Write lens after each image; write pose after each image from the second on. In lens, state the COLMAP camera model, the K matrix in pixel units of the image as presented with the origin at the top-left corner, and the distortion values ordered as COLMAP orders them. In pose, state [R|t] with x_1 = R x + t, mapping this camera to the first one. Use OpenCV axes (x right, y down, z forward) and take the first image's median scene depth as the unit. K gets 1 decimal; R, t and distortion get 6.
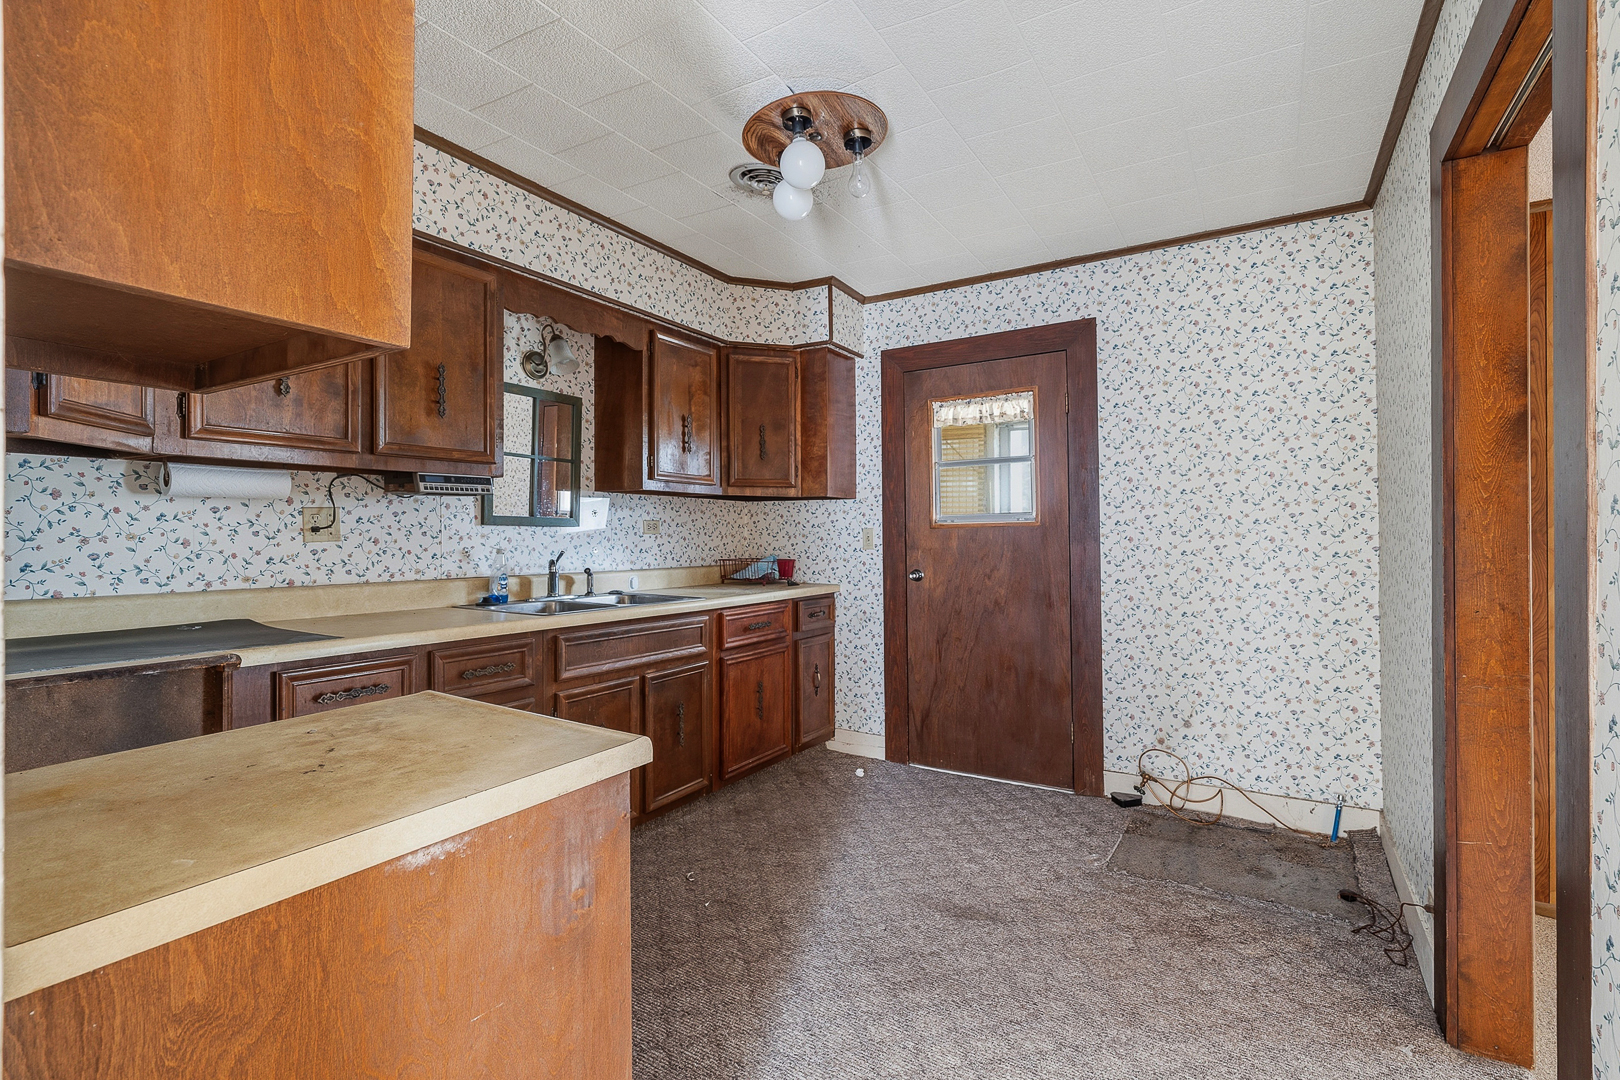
lens RADIAL K [[746.7, 0, 808.1], [0, 746.7, 531.6], [0, 0, 1]] dist [-0.000338, 0.000356]
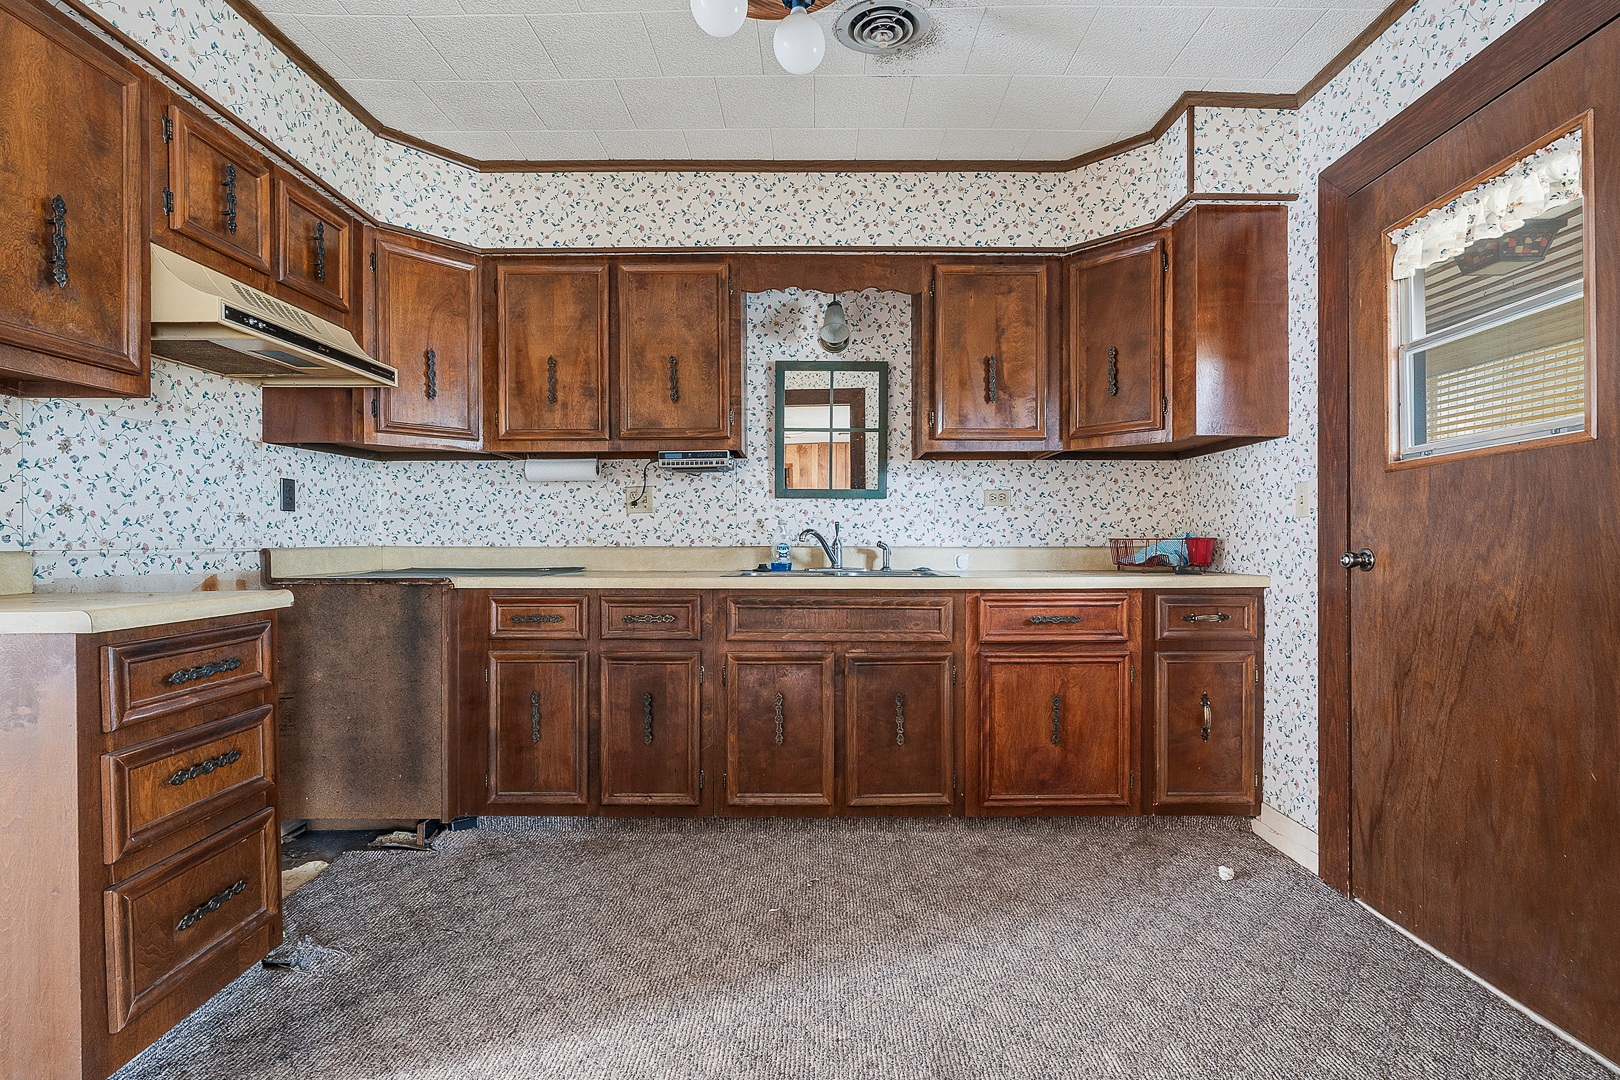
lens RADIAL K [[746.7, 0, 811.9], [0, 746.7, 551.0], [0, 0, 1]] dist [-0.000338, 0.000356]
pose [[0.534745, 0.006432, -0.844989, 0.425808], [0.006382, 0.999912, 0.011651, 0.046618], [0.844989, -0.011623, 0.534657, 0.394228]]
